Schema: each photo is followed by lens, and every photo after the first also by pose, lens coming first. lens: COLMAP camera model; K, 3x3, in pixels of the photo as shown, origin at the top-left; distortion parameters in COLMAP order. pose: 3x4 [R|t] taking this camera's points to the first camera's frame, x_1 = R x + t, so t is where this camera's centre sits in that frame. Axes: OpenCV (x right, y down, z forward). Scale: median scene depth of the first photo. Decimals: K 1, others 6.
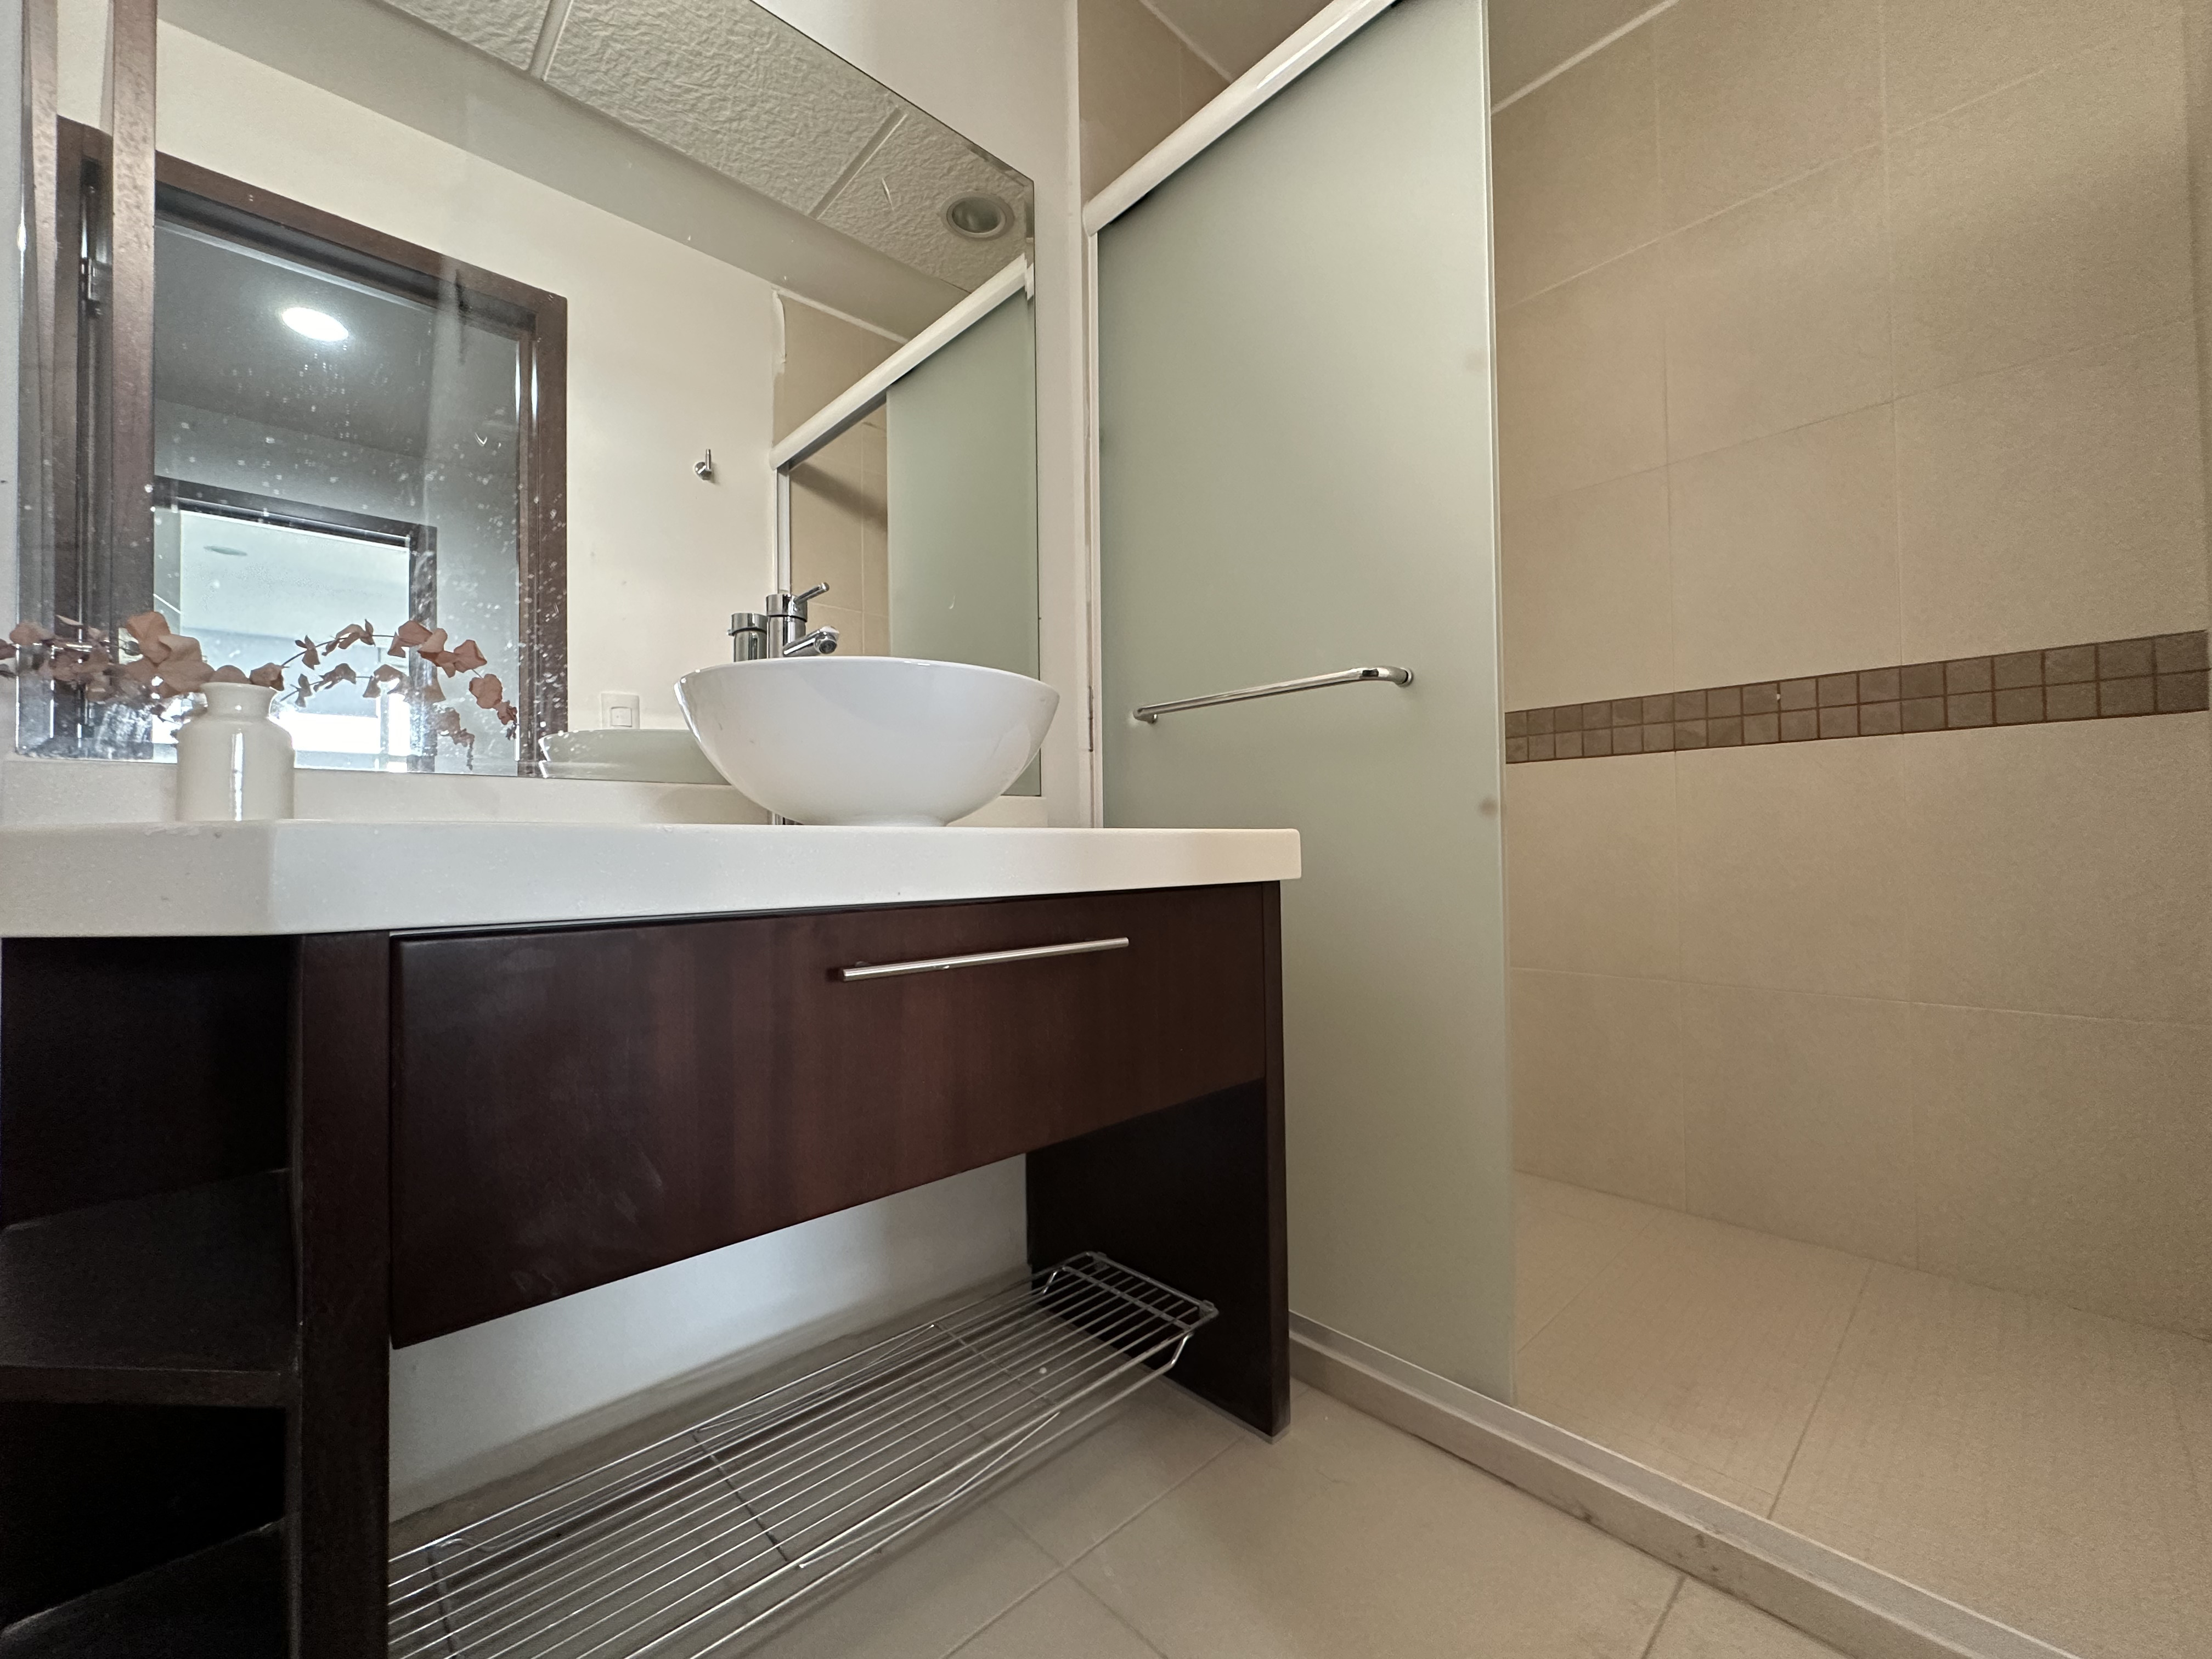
lens RADIAL K [[883.9, 0, 1106.0], [0, 883.9, 829.5], [0, 0, 1]] dist [-0.000467, -0.000226]
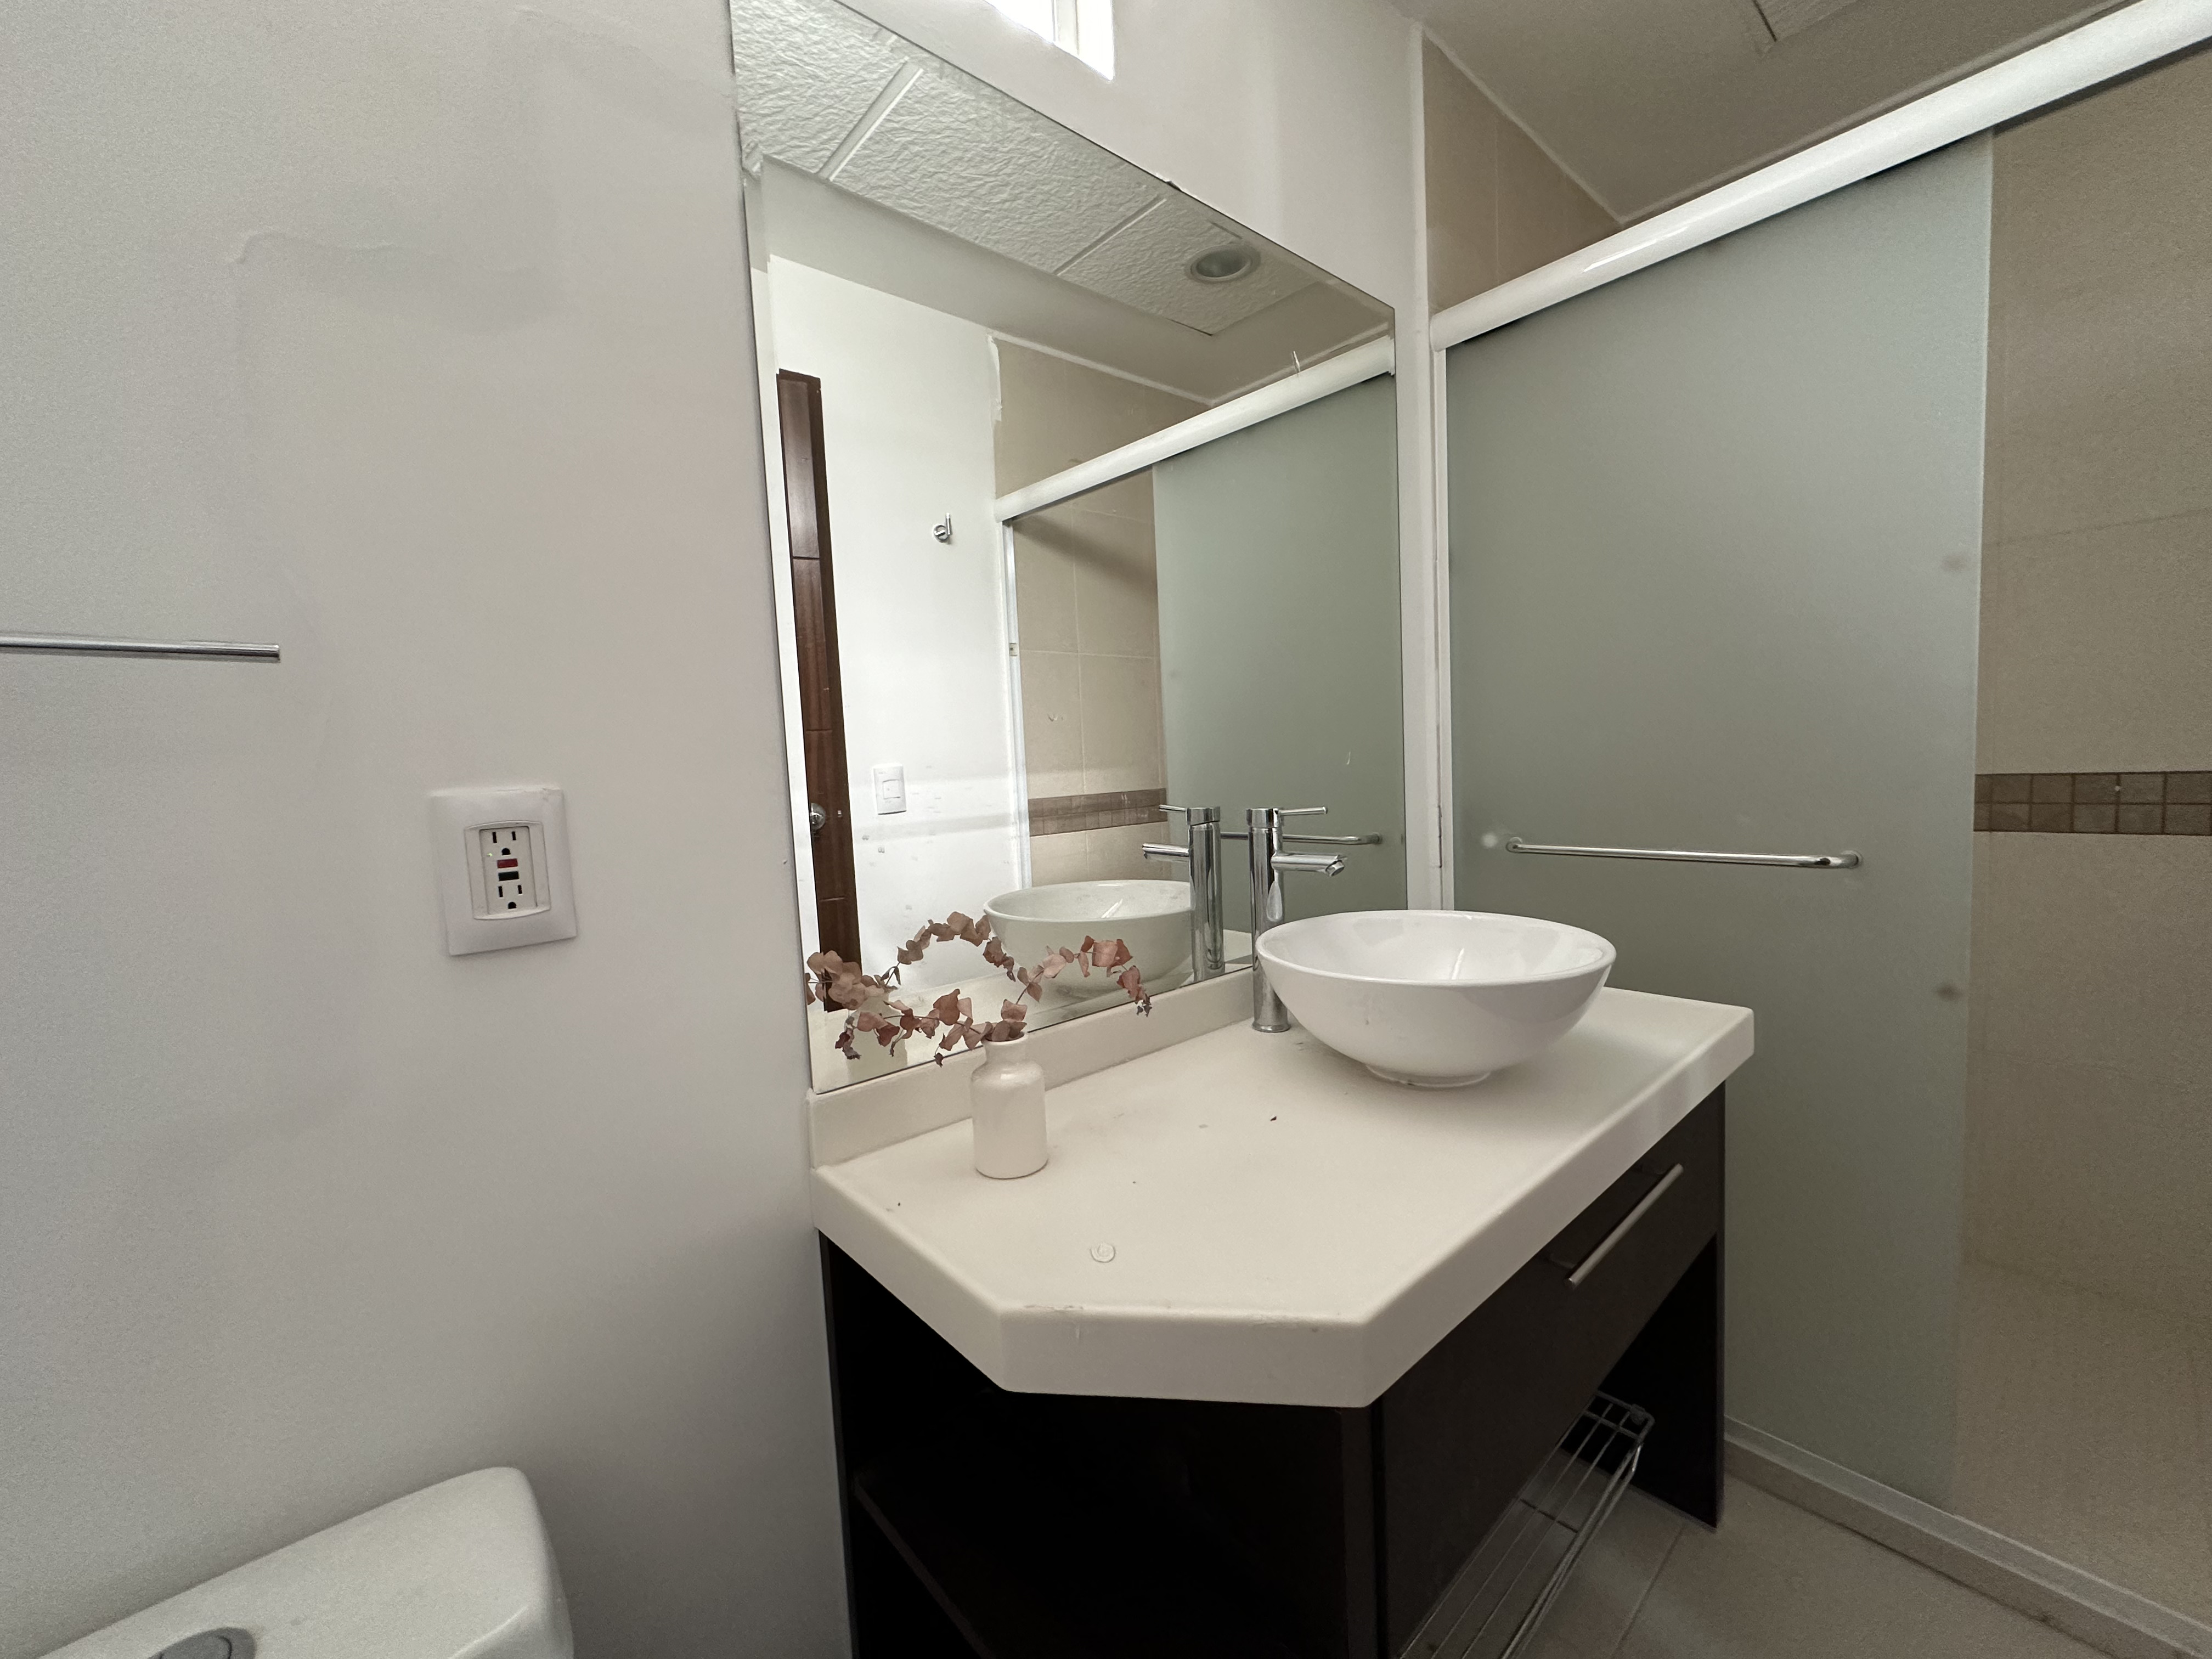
lens RADIAL K [[878.0, 0, 1106.0], [0, 878.0, 829.5], [0, 0, 1]] dist [-0.000146, -0.000162]
pose [[0.998729, -0.032093, -0.038854, -0.341442], [0.035869, 0.994267, 0.100732, -0.231641], [0.035398, -0.101998, 0.994155, -0.046942]]
